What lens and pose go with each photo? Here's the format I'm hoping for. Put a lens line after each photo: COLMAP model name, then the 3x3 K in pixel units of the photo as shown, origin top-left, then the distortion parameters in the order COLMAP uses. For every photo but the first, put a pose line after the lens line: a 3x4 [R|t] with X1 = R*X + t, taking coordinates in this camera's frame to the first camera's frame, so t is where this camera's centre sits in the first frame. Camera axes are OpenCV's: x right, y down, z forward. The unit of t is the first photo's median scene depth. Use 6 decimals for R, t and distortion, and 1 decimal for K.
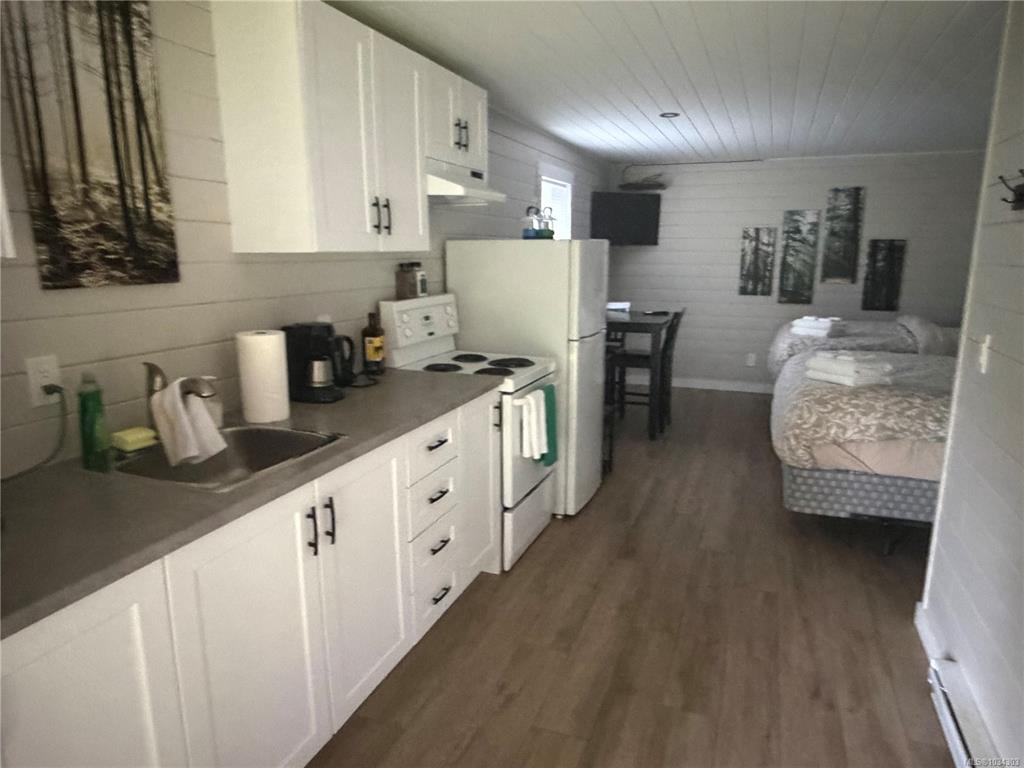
lens RADIAL K [[654.0, 0, 511.6], [0, 654.0, 390.0], [0, 0, 1]] dist [0.002193, -0.001685]
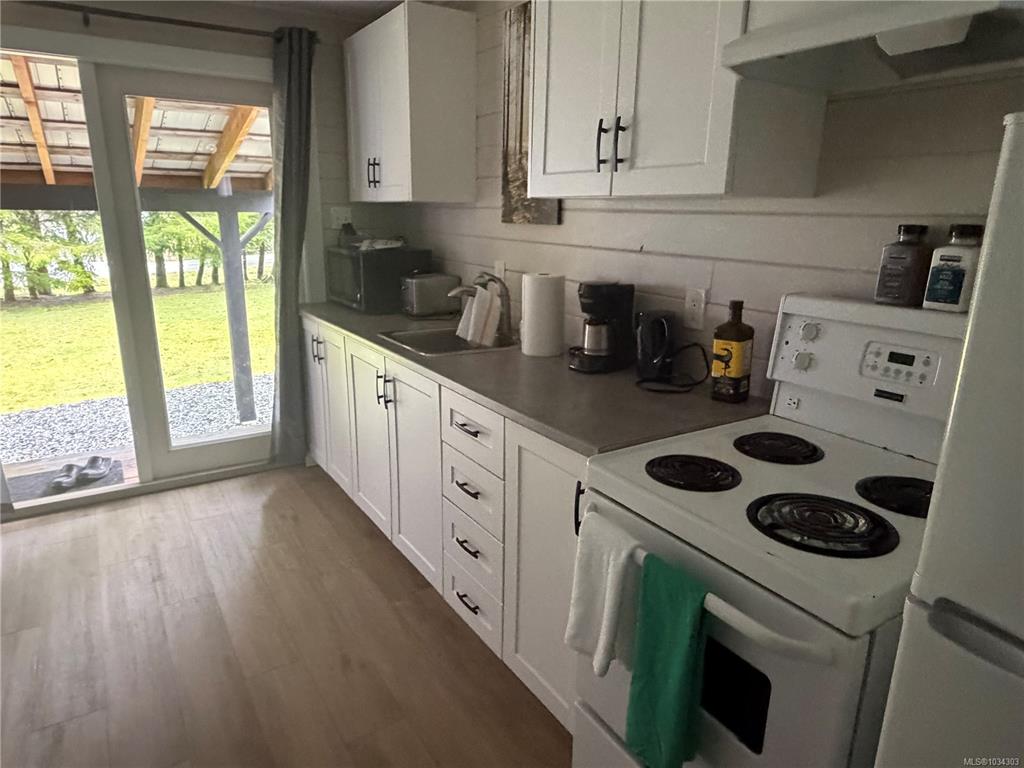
lens RADIAL K [[654.0, 0, 508.4], [0, 654.0, 387.9], [0, 0, 1]] dist [0.002193, -0.001685]
pose [[-0.594080, 0.205444, -0.777728, 0.681053], [-0.184053, 0.906472, 0.380044, -0.401846], [0.783067, 0.368920, -0.500704, 1.972466]]
